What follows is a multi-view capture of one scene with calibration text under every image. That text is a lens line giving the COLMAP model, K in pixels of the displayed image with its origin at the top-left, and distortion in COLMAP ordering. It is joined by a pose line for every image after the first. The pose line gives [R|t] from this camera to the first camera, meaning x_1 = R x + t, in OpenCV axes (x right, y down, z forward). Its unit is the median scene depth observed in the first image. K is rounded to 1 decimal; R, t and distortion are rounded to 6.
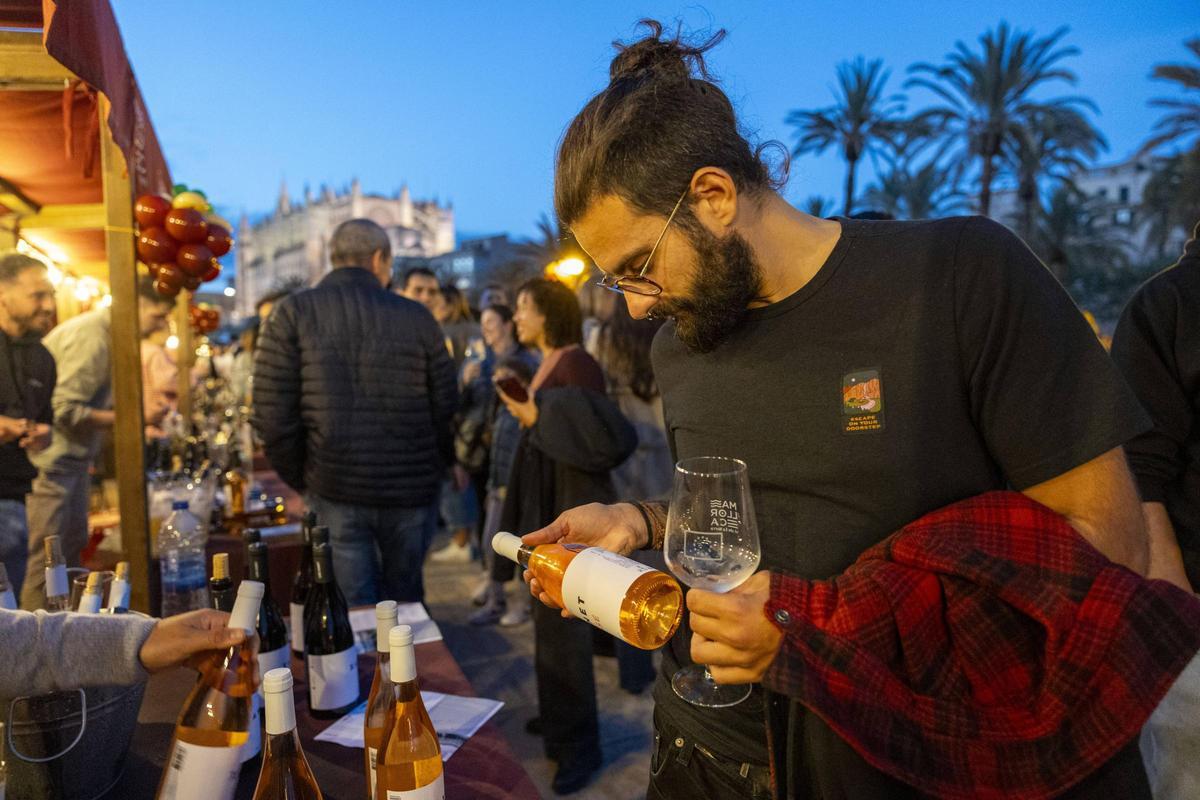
lens RADIAL K [[767.7, 0, 585.3], [0, 767.7, 402.8], [0, 0, 1]] dist [0.005539, 0.010174]
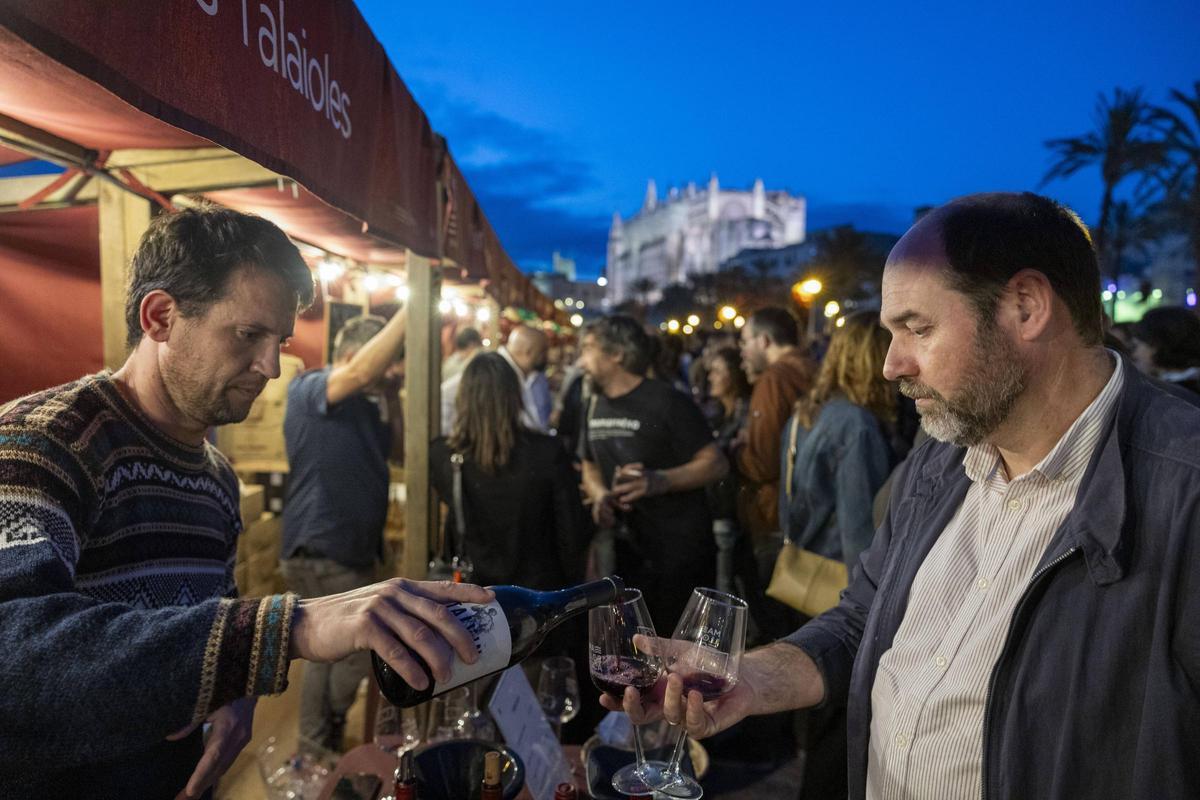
lens RADIAL K [[767.7, 0, 598.3], [0, 767.7, 398.2], [0, 0, 1]] dist [0.005539, 0.010174]
pose [[0.907249, 0.052251, -0.417336, 0.924844], [-0.047136, 0.998634, 0.022561, 0.096227], [0.417944, -0.000797, 0.908472, -2.005586]]
